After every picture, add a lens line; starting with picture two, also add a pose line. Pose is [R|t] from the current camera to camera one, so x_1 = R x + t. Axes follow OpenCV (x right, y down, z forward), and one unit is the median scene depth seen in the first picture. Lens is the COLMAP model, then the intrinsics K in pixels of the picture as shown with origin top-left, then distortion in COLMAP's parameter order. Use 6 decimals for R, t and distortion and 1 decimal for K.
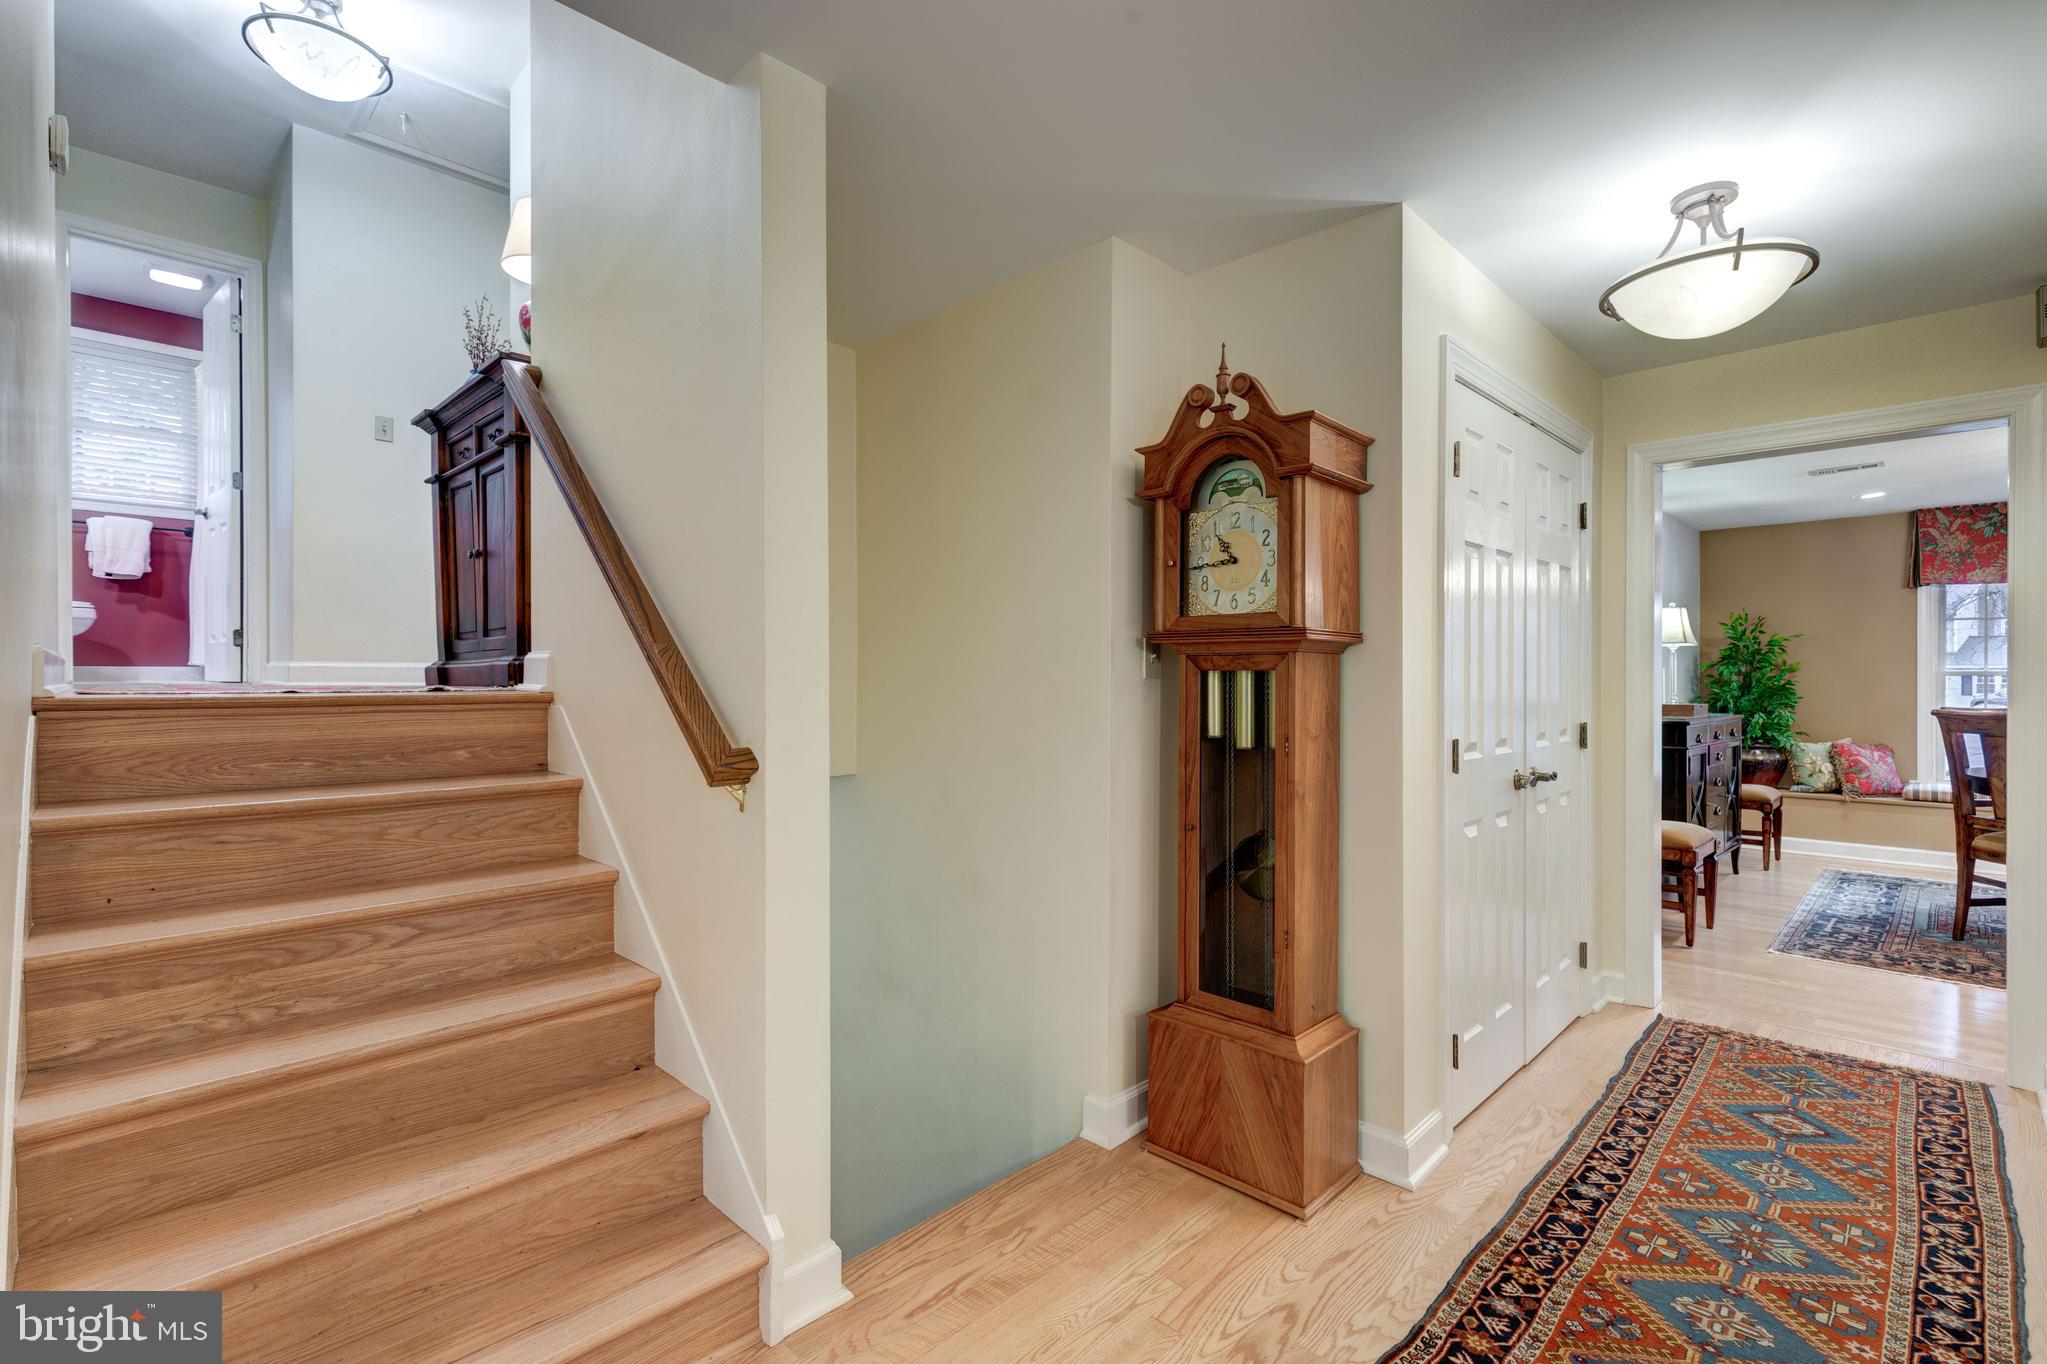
lens RADIAL K [[938.0, 0, 1041.5], [0, 938.0, 691.7], [0, 0, 1]] dist [0.010251, -0.002339]
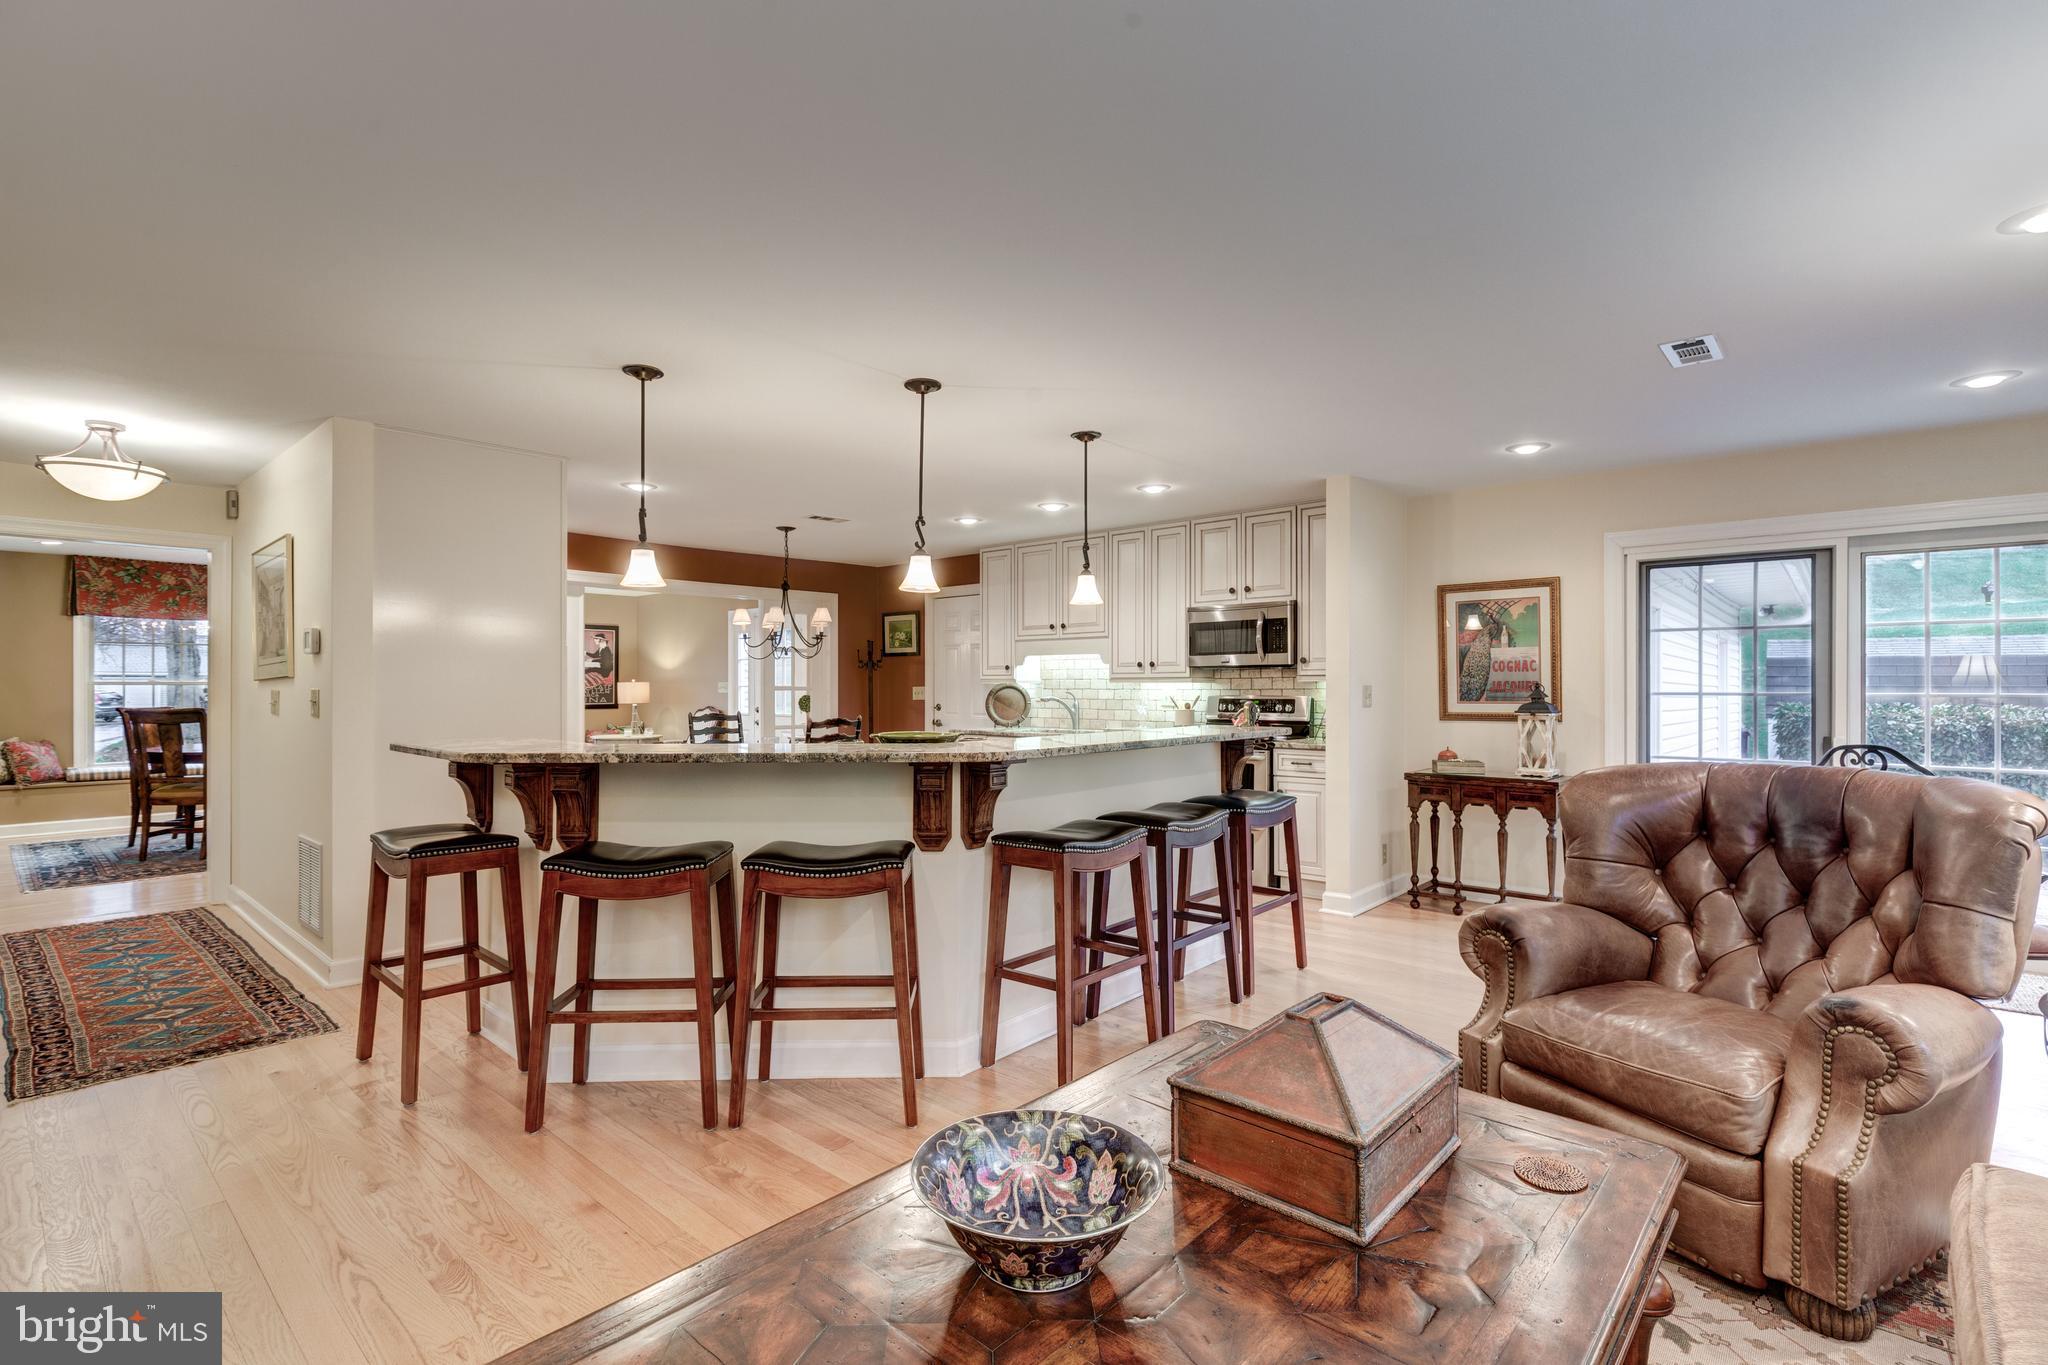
lens RADIAL K [[970.6, 0, 1040.3], [0, 970.6, 678.7], [0, 0, 1]] dist [-0.005949, 0.000560]
pose [[-0.042920, 0.008843, 0.999039, -0.973822], [0.008040, 0.999932, -0.008505, -0.007545], [-0.999046, 0.007668, -0.042989, -0.562807]]
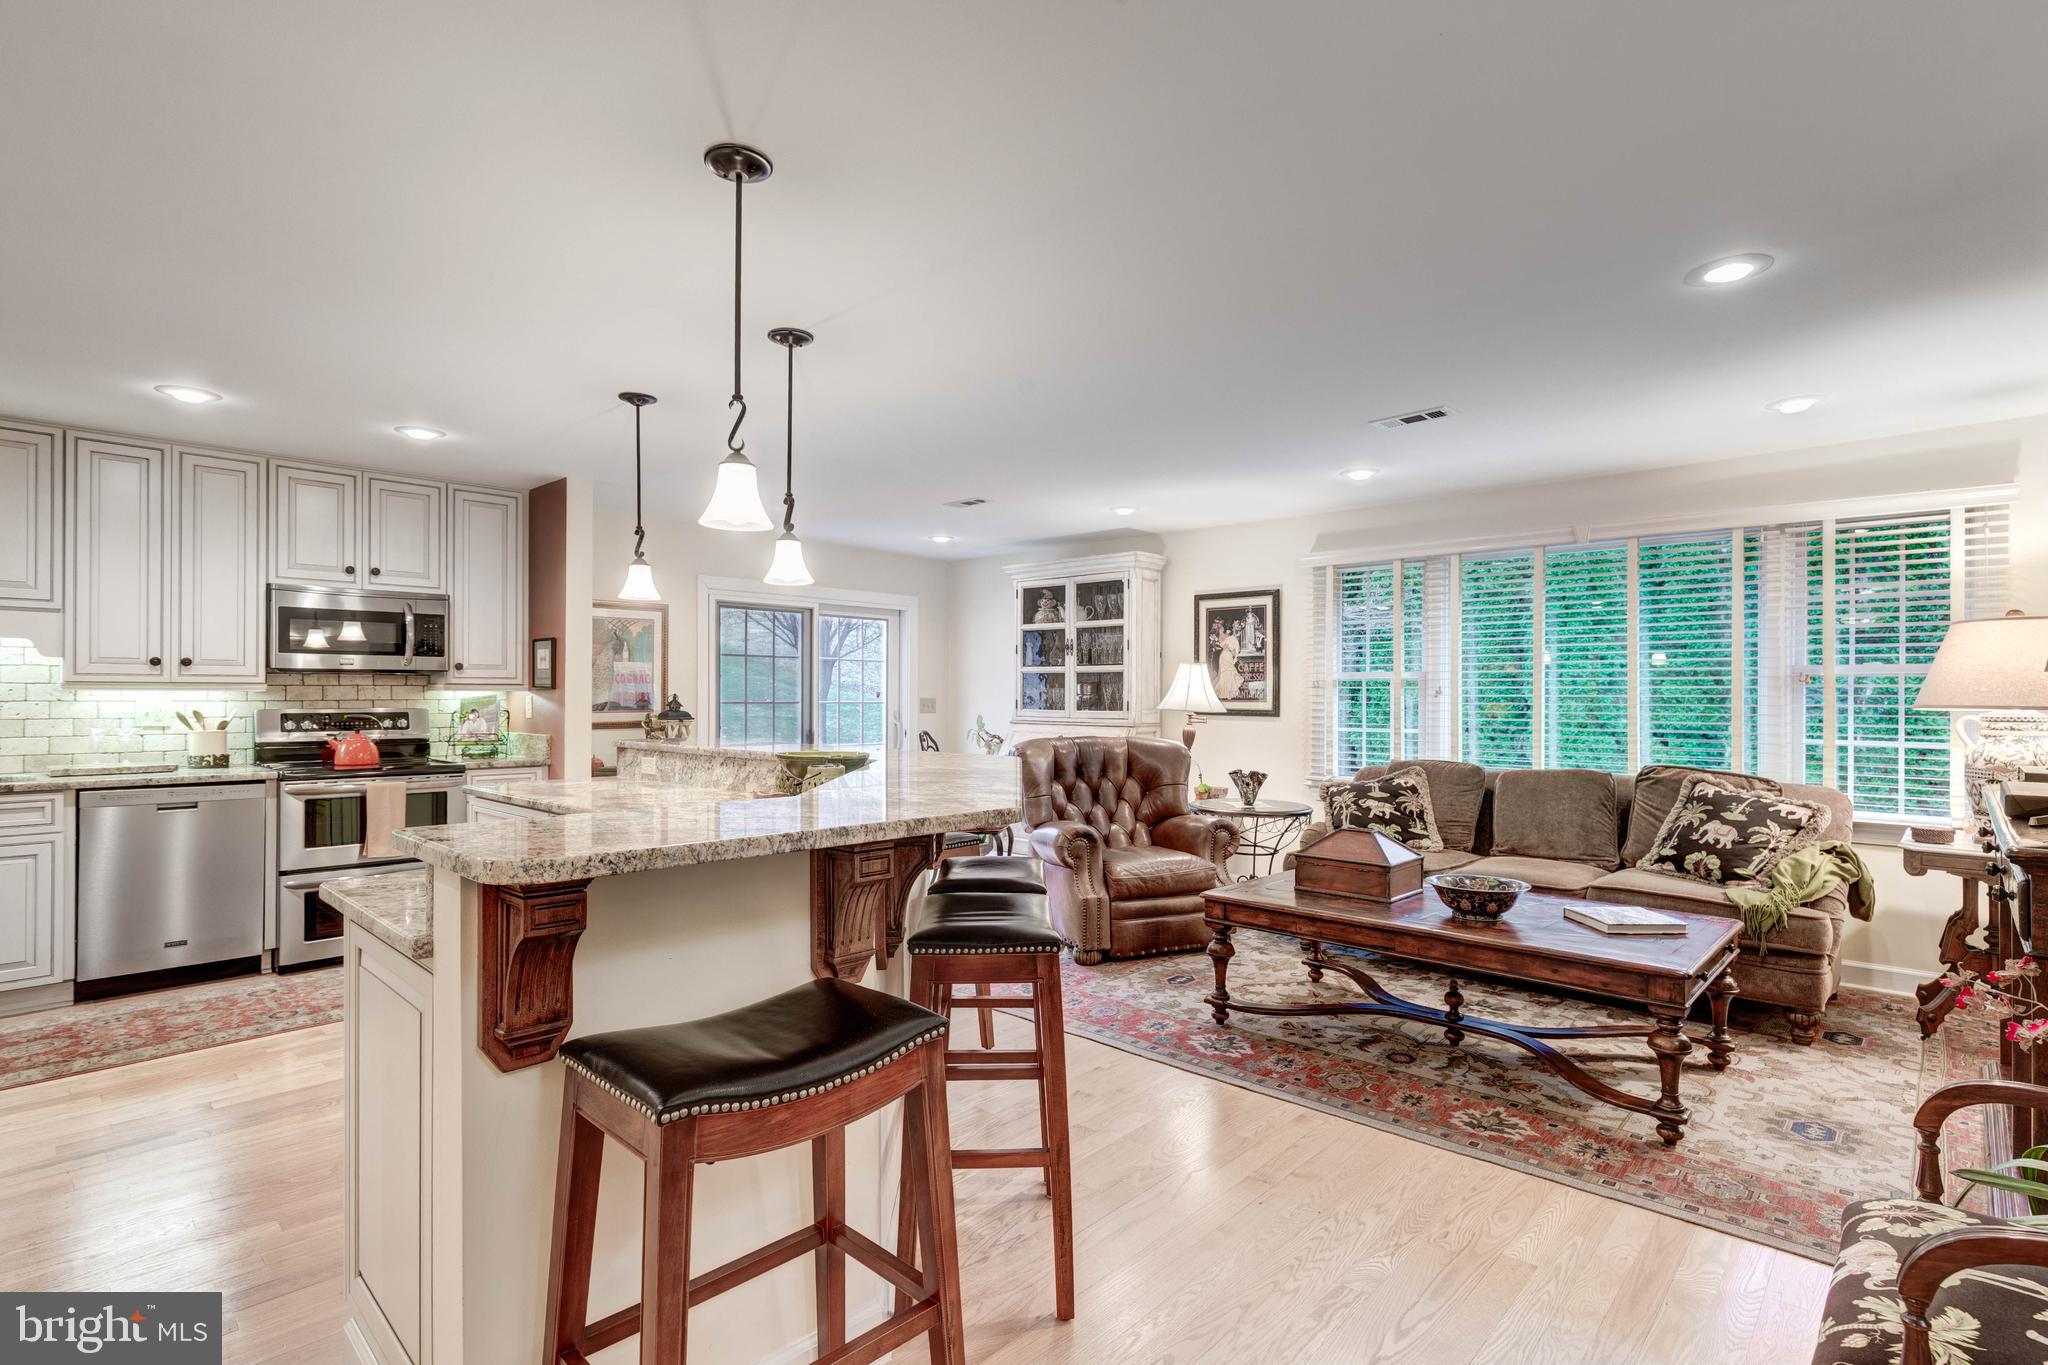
lens RADIAL K [[970.6, 0, 1018.0], [0, 970.6, 695.2], [0, 0, 1]] dist [-0.005949, 0.000560]
pose [[-0.999901, -0.001953, -0.013929, 0.075677], [-0.002066, 0.999965, 0.008139, -0.023432], [0.013913, 0.008167, -0.999870, 0.593394]]
